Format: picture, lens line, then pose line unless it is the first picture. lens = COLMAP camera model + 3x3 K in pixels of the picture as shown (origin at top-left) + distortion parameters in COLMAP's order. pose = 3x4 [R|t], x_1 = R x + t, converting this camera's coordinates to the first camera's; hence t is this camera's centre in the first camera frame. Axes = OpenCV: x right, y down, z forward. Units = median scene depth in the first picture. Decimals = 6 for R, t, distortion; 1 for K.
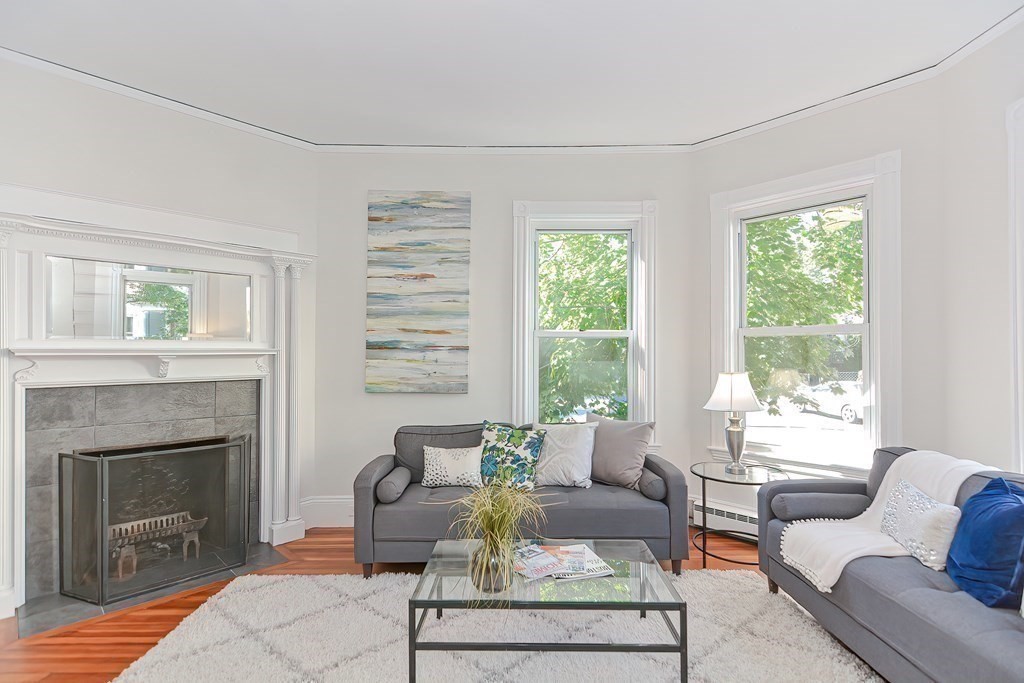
lens RADIAL K [[502.4, 0, 512.9], [0, 502.4, 349.5], [0, 0, 1]] dist [0.010828, -0.003925]
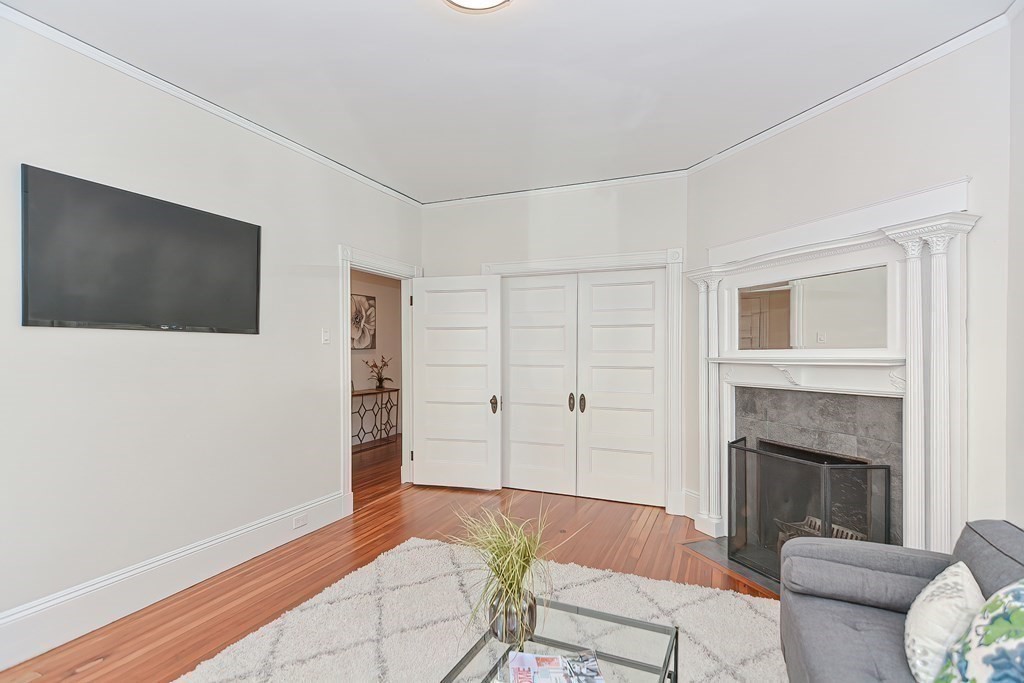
lens RADIAL K [[502.4, 0, 511.0], [0, 502.4, 347.7], [0, 0, 1]] dist [0.010828, -0.003925]
pose [[-0.391942, -0.003891, -0.919982, 0.459387], [0.010710, 0.999904, -0.008792, -0.017449], [0.919927, -0.013299, -0.391863, 0.815910]]
